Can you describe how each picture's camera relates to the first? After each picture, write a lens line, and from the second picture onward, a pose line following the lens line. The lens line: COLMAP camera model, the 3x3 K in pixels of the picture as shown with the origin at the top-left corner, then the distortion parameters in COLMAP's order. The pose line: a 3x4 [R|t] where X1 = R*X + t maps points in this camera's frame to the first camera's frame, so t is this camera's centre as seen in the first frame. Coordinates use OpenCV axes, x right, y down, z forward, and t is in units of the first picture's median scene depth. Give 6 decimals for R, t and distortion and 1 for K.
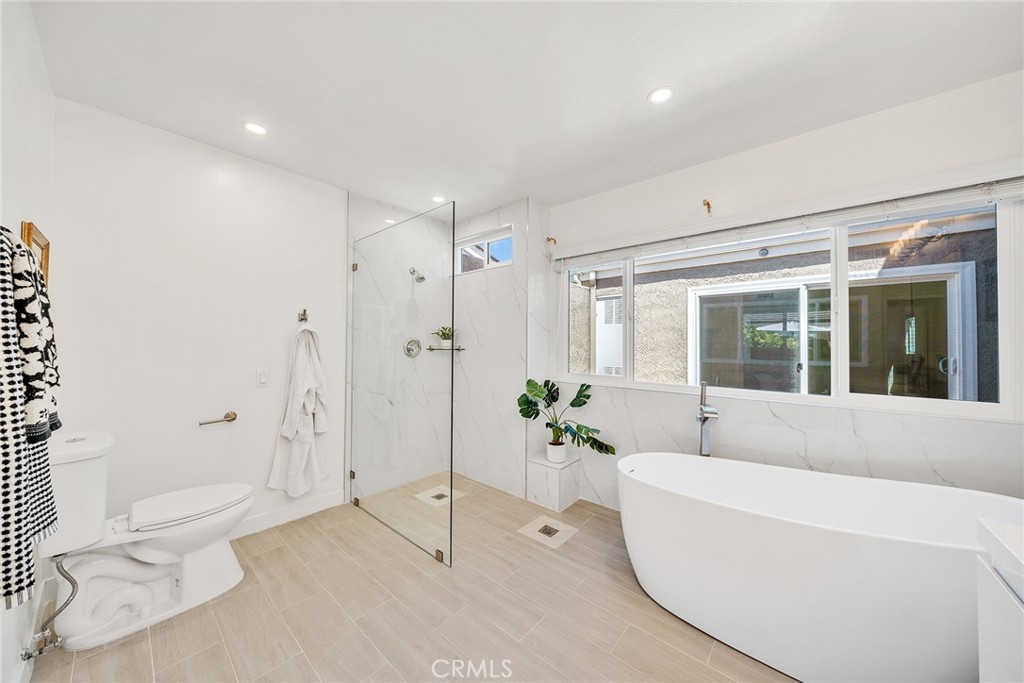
lens RADIAL K [[351.6, 0, 490.1], [0, 351.6, 335.4], [0, 0, 1]] dist [-0.002099, -0.000142]
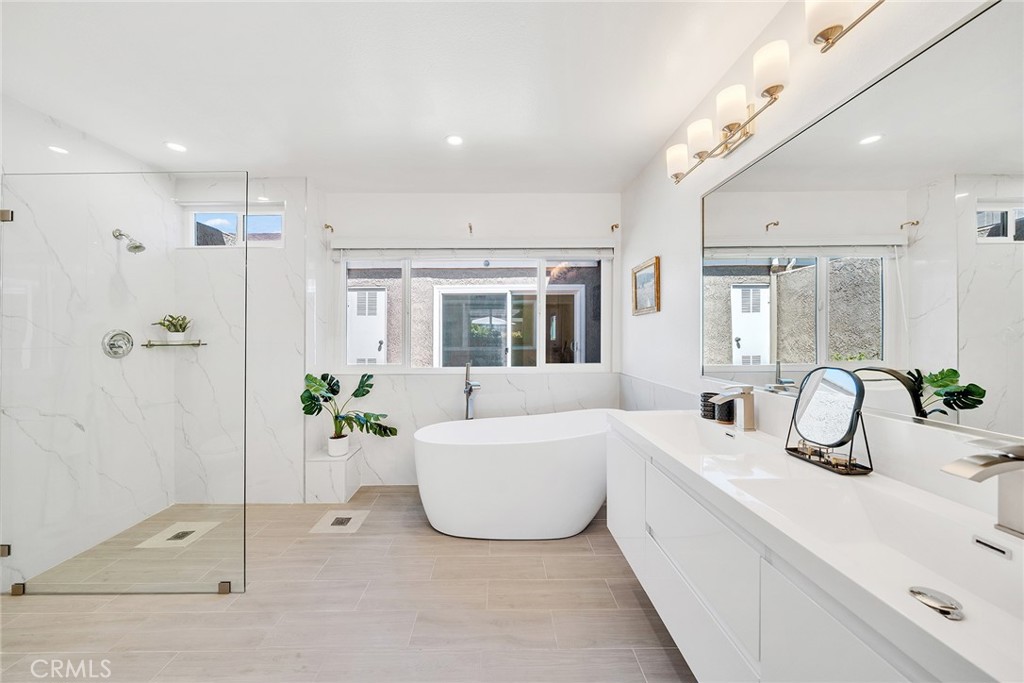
lens RADIAL K [[384.5, 0, 491.1], [0, 384.5, 333.7], [0, 0, 1]] dist [-0.000337, -0.000015]
pose [[0.737172, -0.008174, 0.675656, -0.222742], [-0.003885, 0.999859, 0.016335, -0.000695], [-0.675694, -0.014666, 0.737036, -0.080546]]
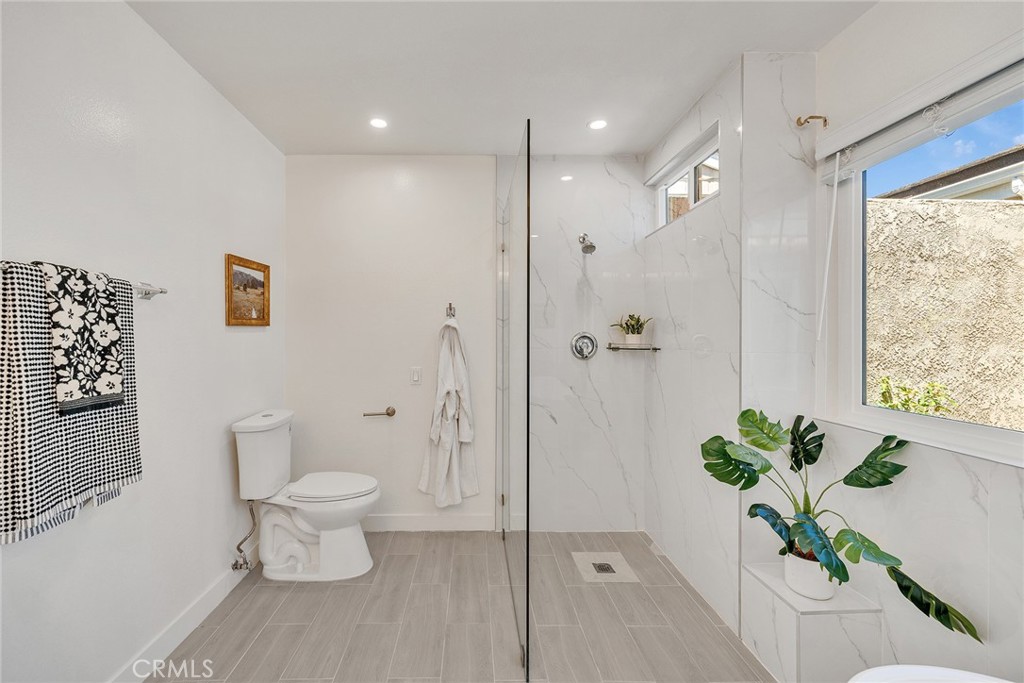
lens RADIAL K [[417.5, 0, 477.0], [0, 417.5, 335.7], [0, 0, 1]] dist [0.000904, 0.000068]
pose [[0.687511, -0.010098, -0.726104, 0.291410], [0.020874, 0.999765, 0.005861, 0.005247], [0.725874, -0.019186, 0.687560, 0.301895]]
